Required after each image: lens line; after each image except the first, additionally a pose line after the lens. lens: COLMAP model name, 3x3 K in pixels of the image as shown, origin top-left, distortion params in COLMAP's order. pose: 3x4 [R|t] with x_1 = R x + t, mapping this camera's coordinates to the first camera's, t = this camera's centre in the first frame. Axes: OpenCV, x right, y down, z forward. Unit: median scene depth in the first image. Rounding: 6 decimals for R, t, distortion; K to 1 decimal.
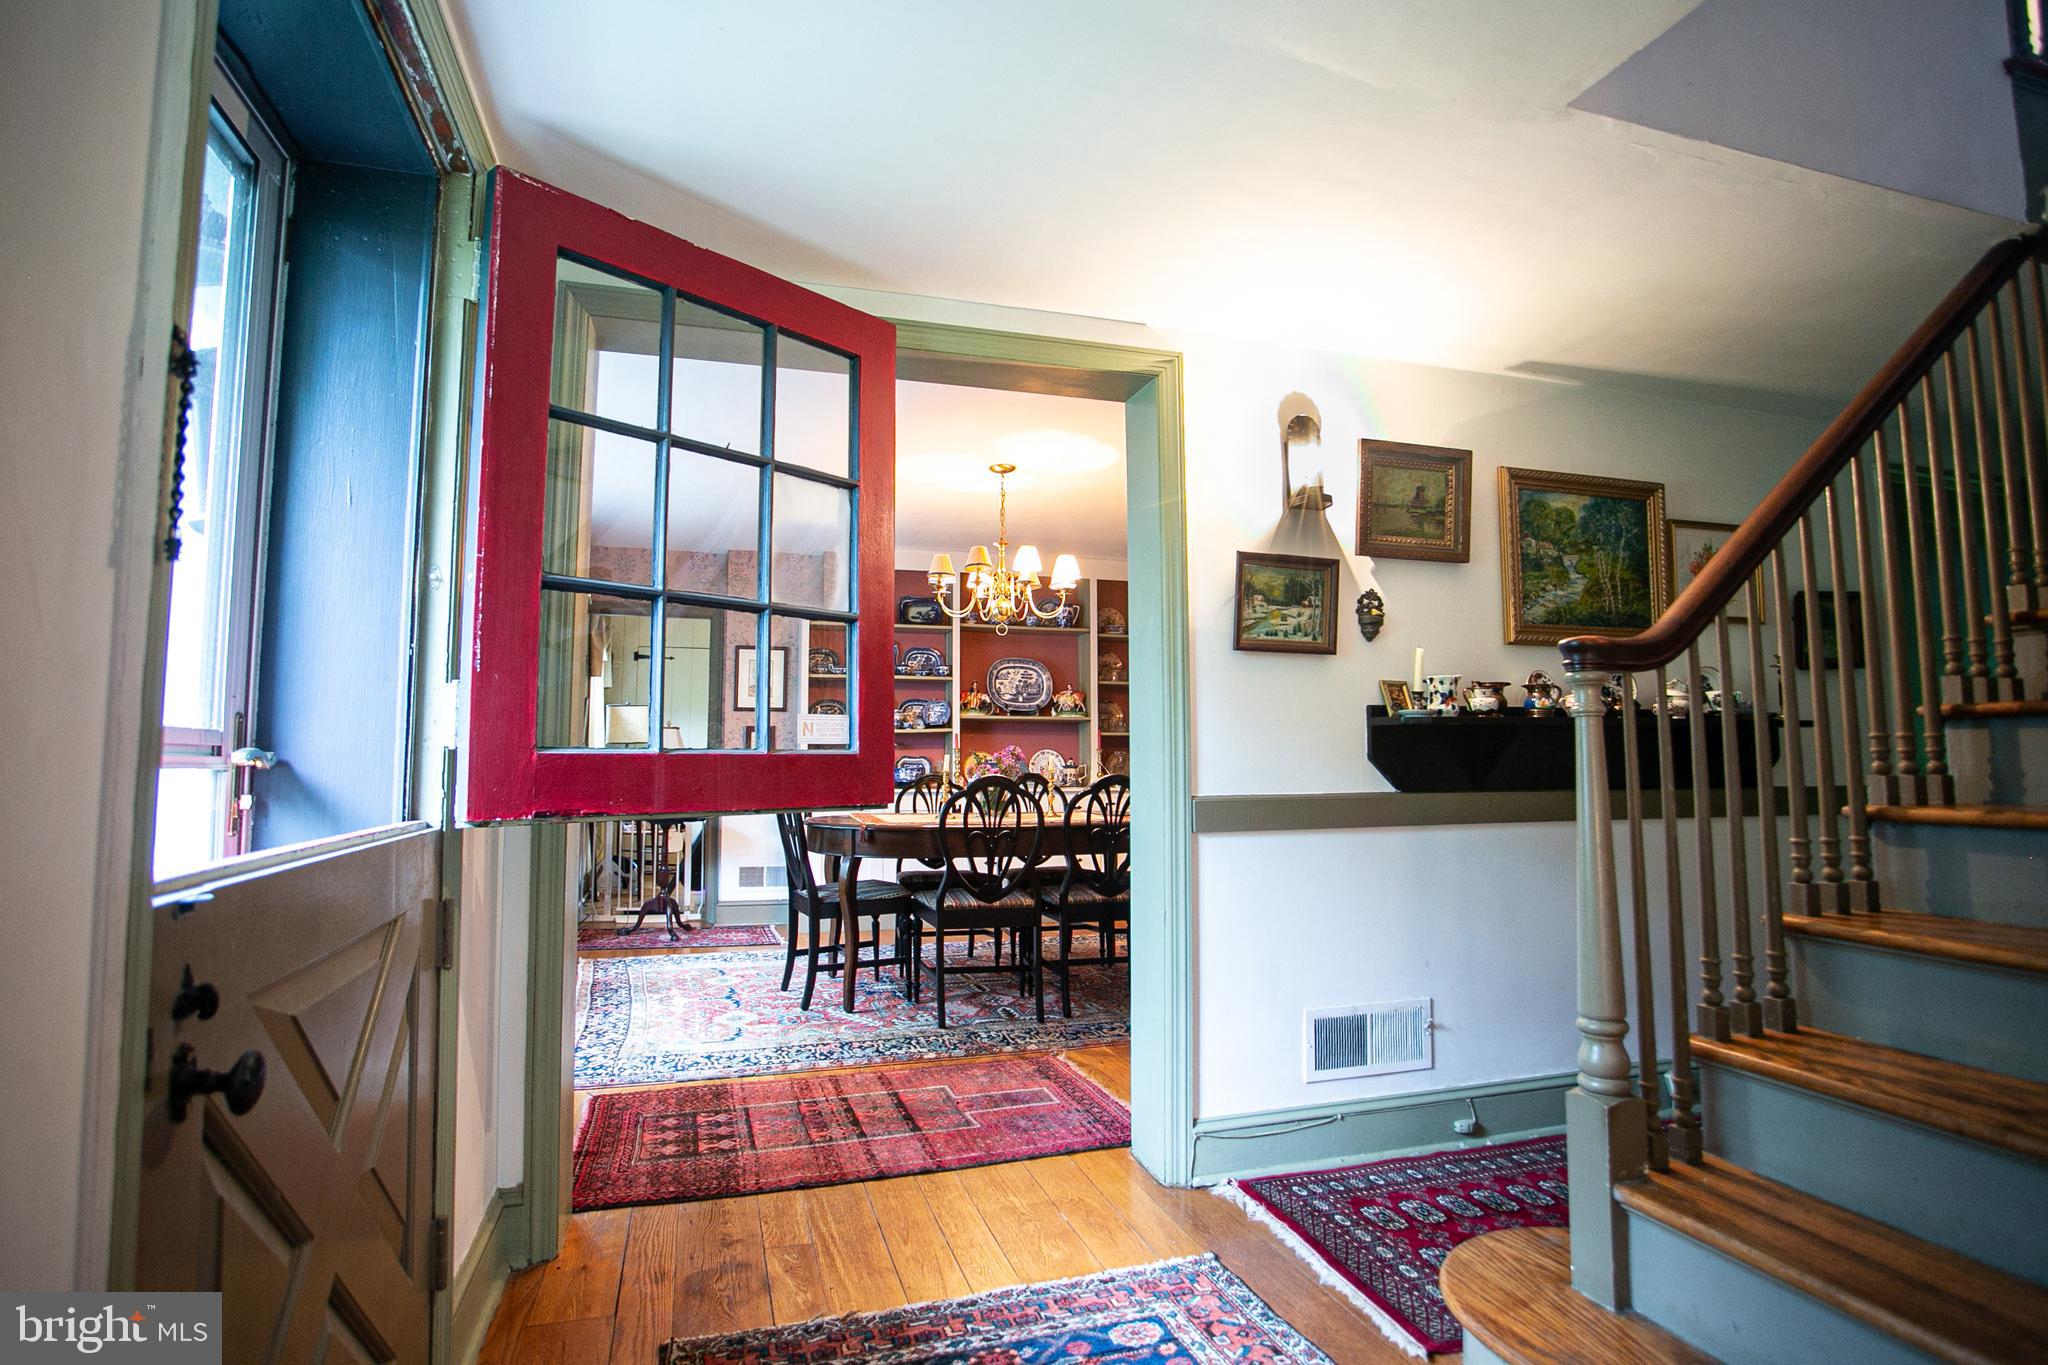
lens RADIAL K [[1007.8, 0, 1033.9], [0, 1007.8, 685.4], [0, 0, 1]] dist [-0.035079, 0.002689]
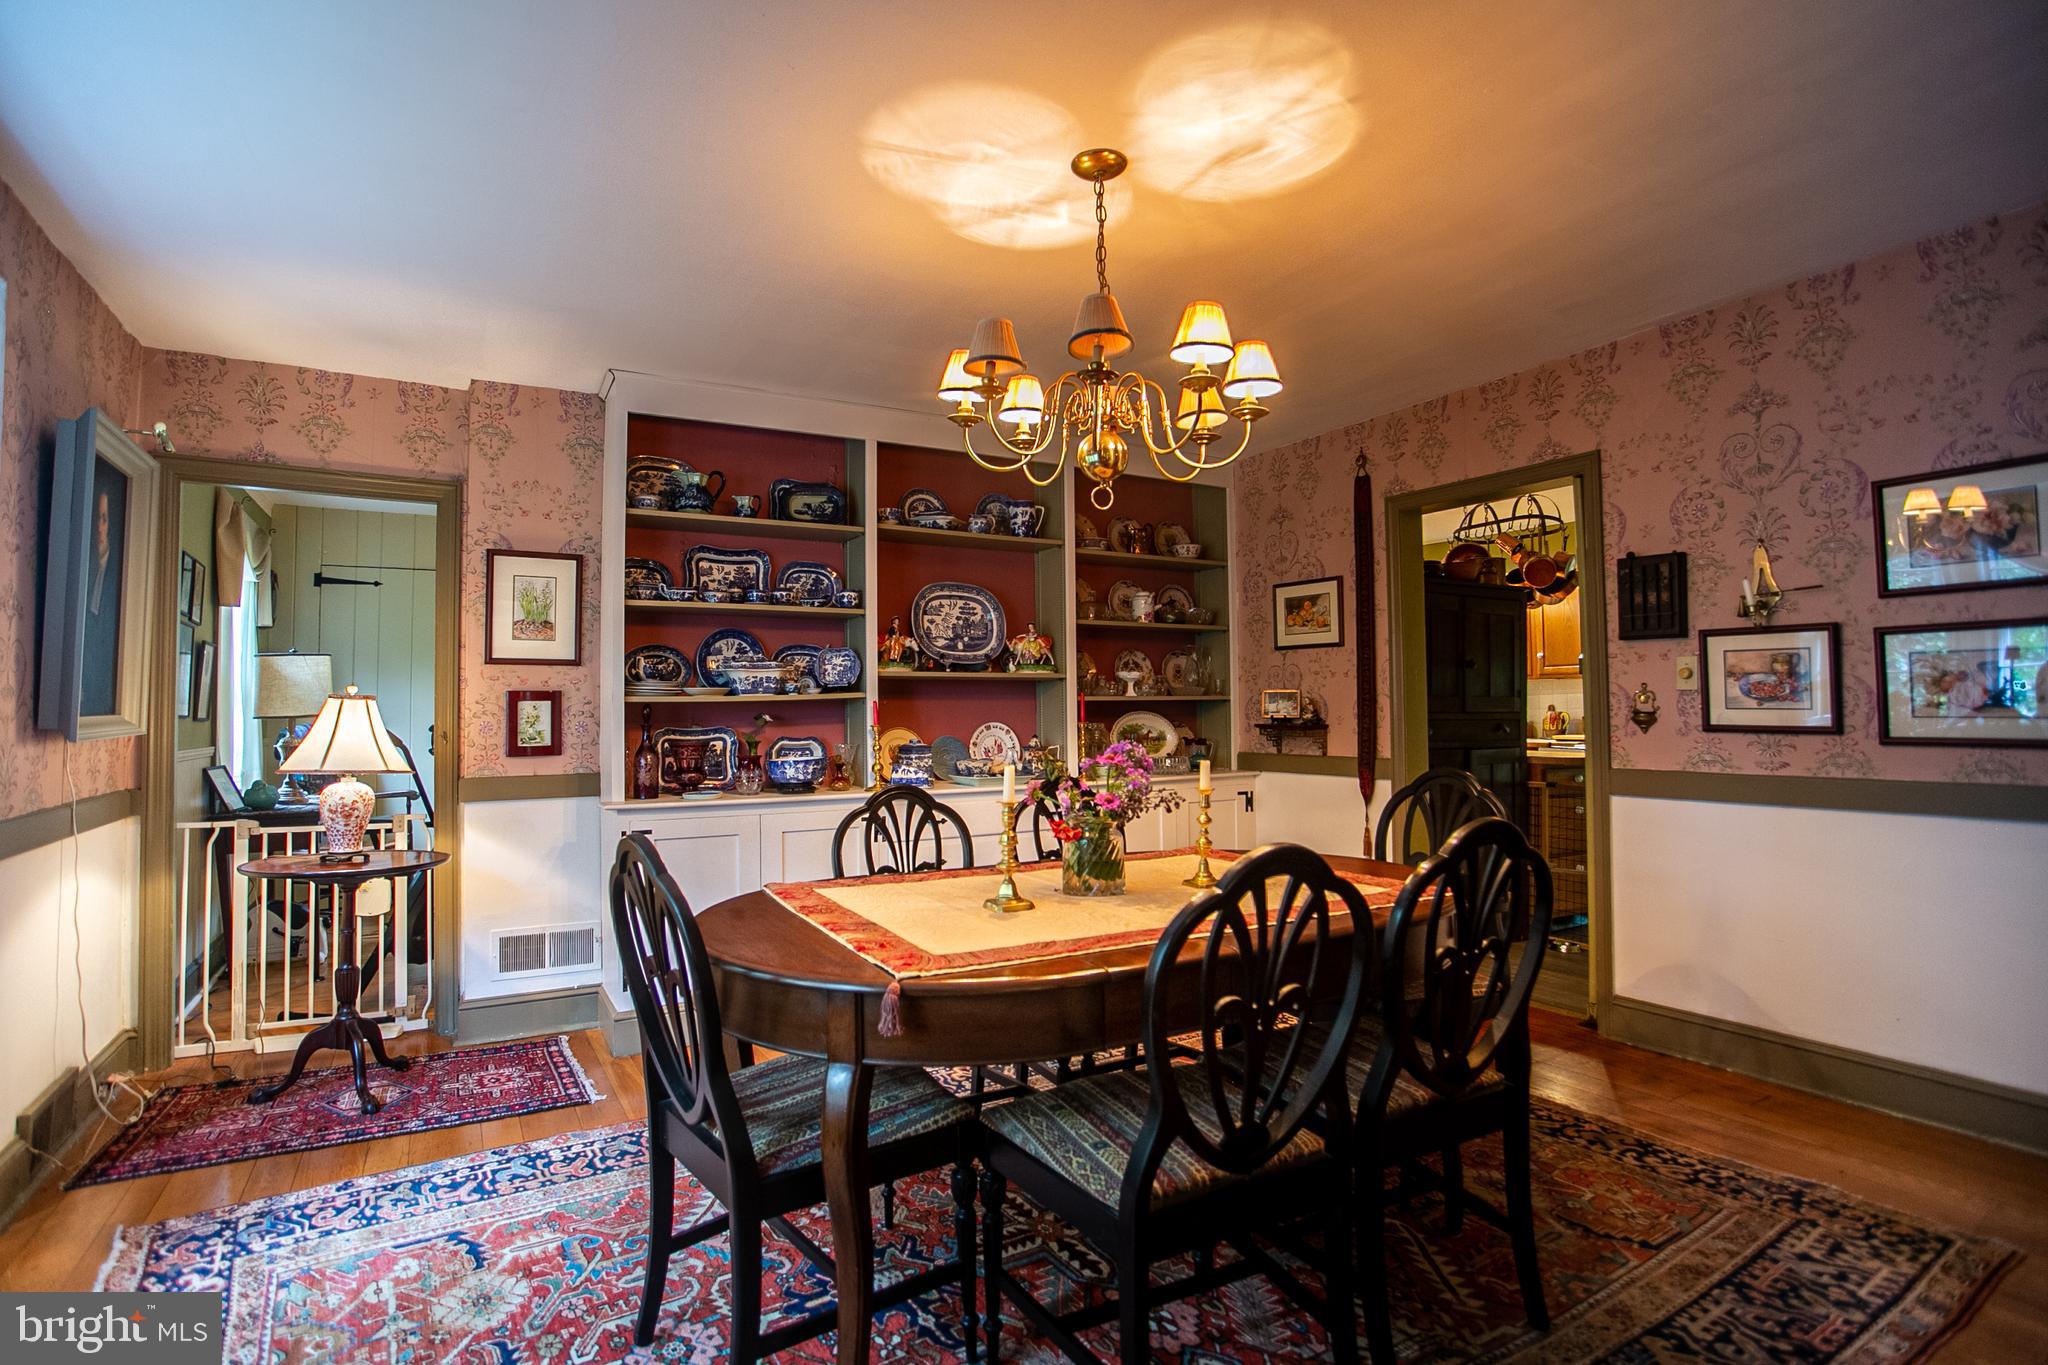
lens RADIAL K [[1007.8, 0, 1016.2], [0, 1007.8, 671.9], [0, 0, 1]] dist [-0.035079, 0.002689]
pose [[0.976940, 0.000130, 0.213514, -0.117099], [-0.007966, 0.999326, 0.035840, 0.006834], [-0.213366, -0.036715, 0.976282, 0.358312]]
